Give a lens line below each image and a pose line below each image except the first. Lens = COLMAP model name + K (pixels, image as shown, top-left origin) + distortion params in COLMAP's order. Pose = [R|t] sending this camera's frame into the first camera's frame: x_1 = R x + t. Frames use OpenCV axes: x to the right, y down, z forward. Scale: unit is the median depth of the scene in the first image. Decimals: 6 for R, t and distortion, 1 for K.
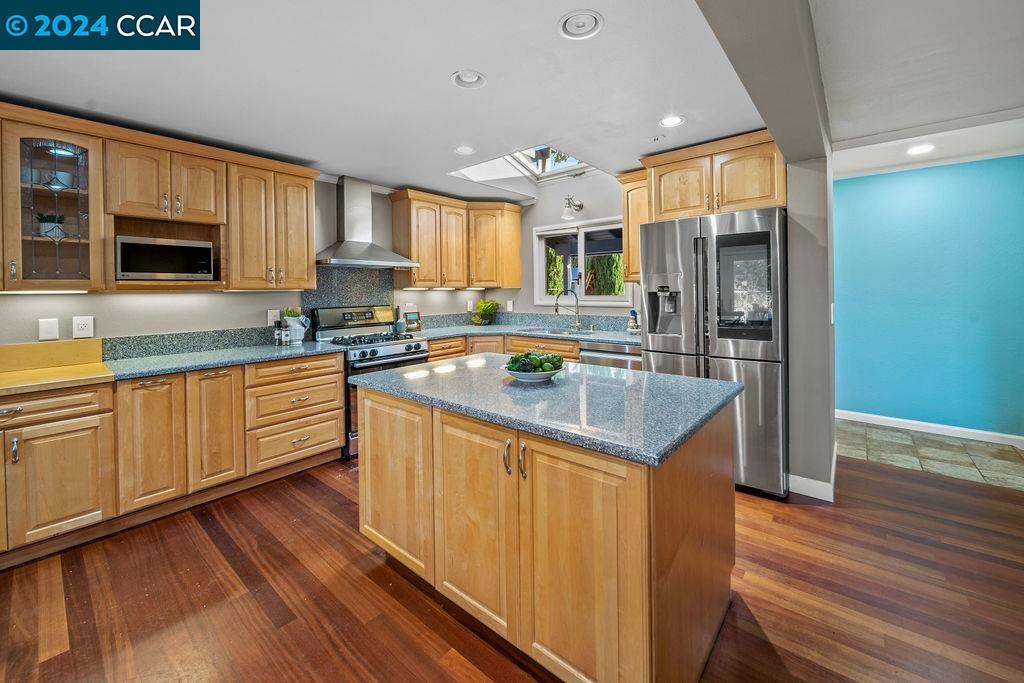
lens RADIAL K [[401.3, 0, 519.8], [0, 401.3, 293.0], [0, 0, 1]] dist [0.000277, -0.001750]
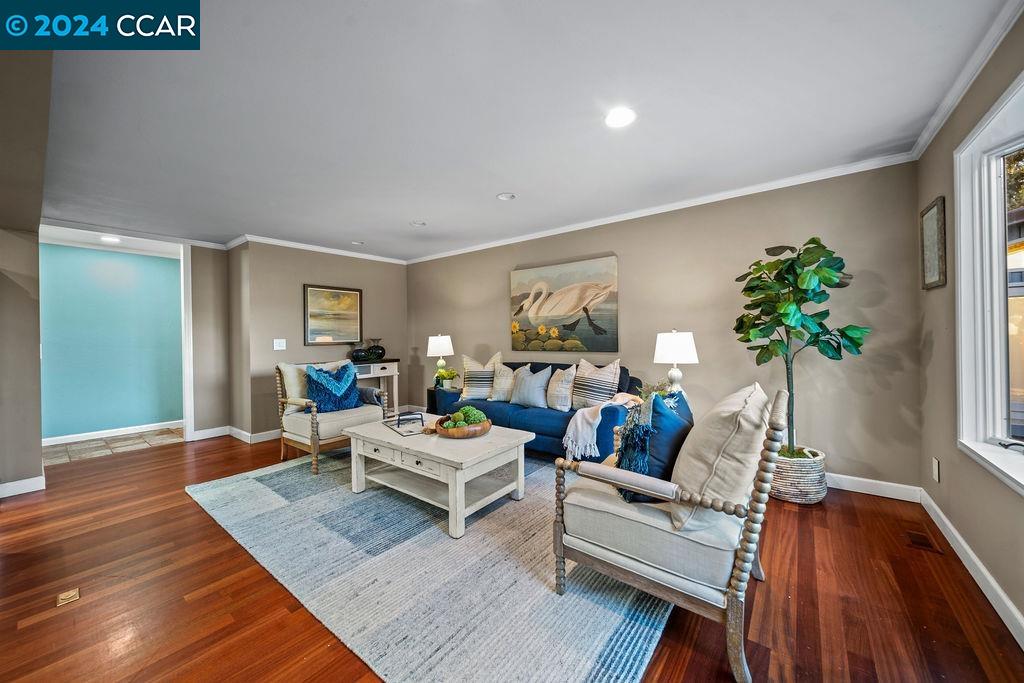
lens RADIAL K [[371.8, 0, 507.6], [0, 371.8, 333.3], [0, 0, 1]] dist [-0.003653, -0.000169]
pose [[-0.042053, 0.010515, 0.999060, -0.428898], [0.010355, 0.999896, -0.010088, 0.018226], [-0.999062, 0.009921, -0.042158, -0.405621]]
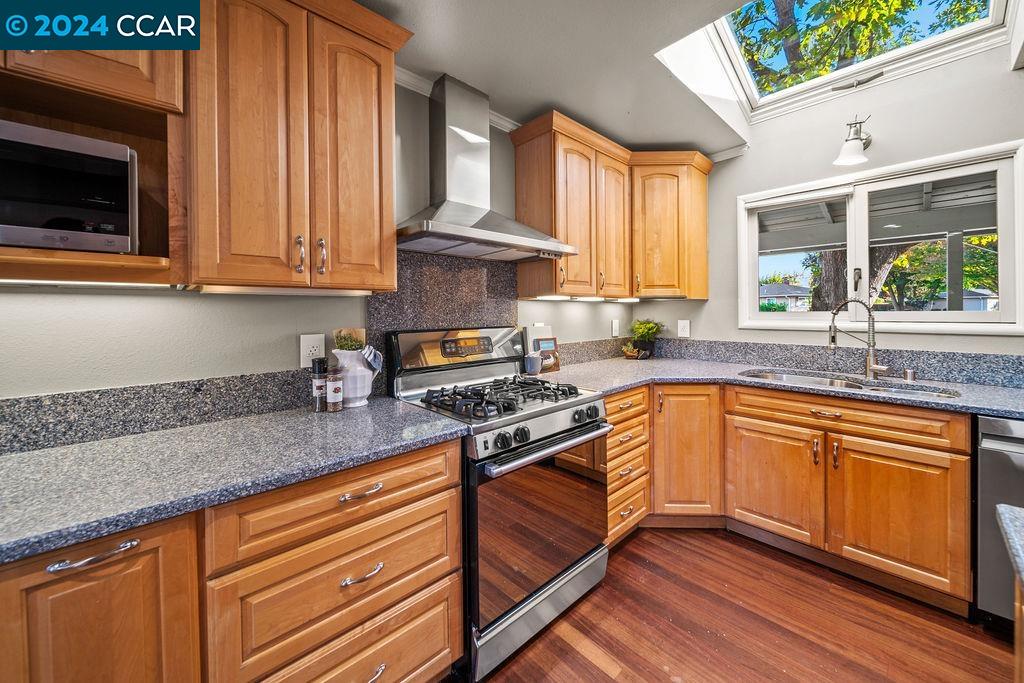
lens RADIAL K [[371.8, 0, 508.2], [0, 371.8, 315.2], [0, 0, 1]] dist [-0.003653, -0.000169]
pose [[0.991049, 0.006863, -0.133321, -0.370601], [-0.006117, 0.999963, 0.006001, 0.017421], [0.133357, -0.005131, 0.991055, 0.679185]]
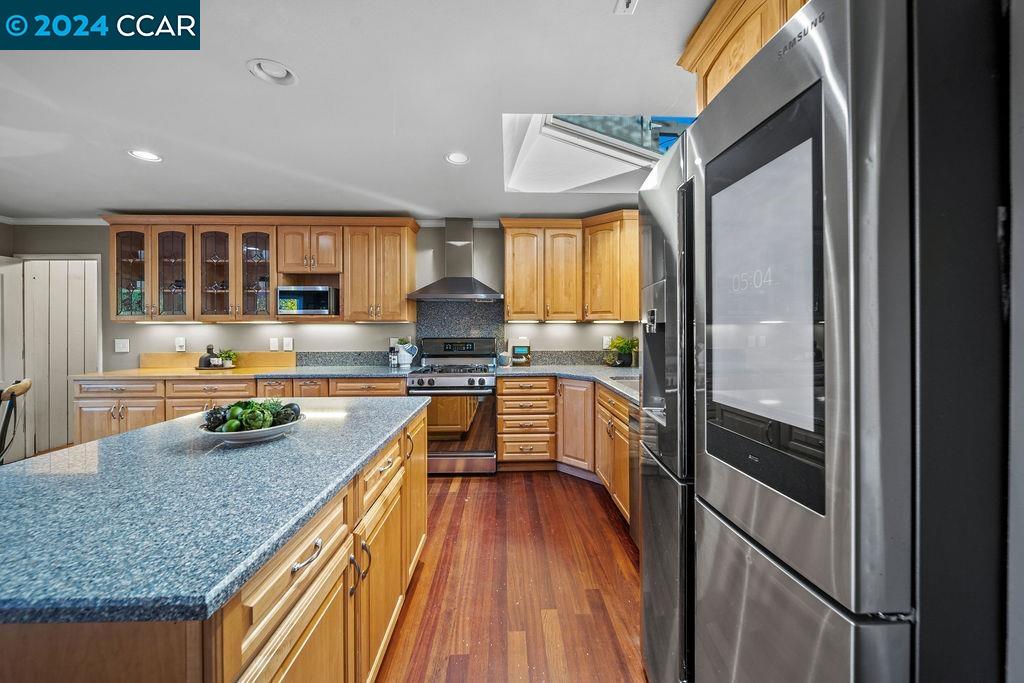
lens RADIAL K [[371.8, 0, 527.7], [0, 371.8, 327.4], [0, 0, 1]] dist [-0.003653, -0.000169]
pose [[0.675310, 0.007611, -0.737495, 0.586179], [-0.012152, 0.999926, -0.000808, 0.005720], [0.737434, 0.009508, 0.675353, 0.607182]]
